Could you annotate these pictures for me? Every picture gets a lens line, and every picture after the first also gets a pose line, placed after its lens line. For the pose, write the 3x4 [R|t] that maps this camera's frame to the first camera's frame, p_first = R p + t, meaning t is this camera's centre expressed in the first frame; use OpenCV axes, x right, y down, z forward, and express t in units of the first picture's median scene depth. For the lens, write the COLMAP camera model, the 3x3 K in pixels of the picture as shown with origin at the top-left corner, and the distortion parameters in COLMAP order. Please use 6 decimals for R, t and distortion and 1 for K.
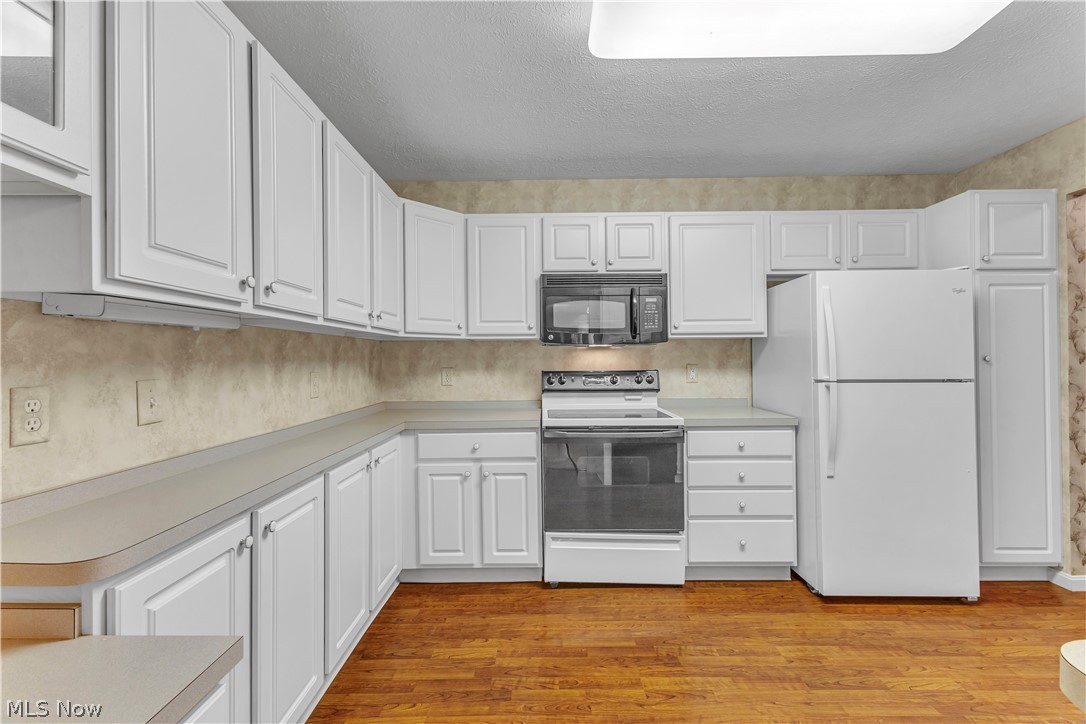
lens RADIAL K [[470.4, 0, 542.9], [0, 470.4, 358.2], [0, 0, 1]] dist [0.008982, -0.002539]
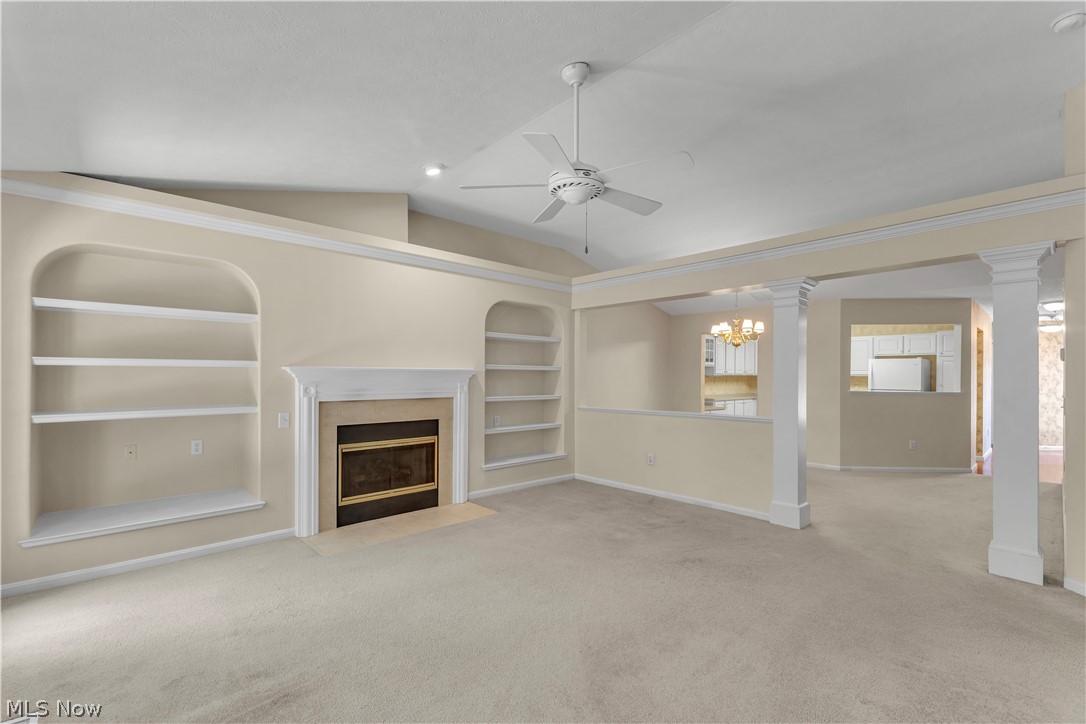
lens RADIAL K [[470.4, 0, 532.9], [0, 470.4, 377.9], [0, 0, 1]] dist [0.008982, -0.002539]
pose [[0.668823, 0.011266, -0.743336, 1.881944], [-0.007418, 0.999937, 0.008481, -0.059673], [0.743384, -0.000159, 0.668865, -4.071188]]
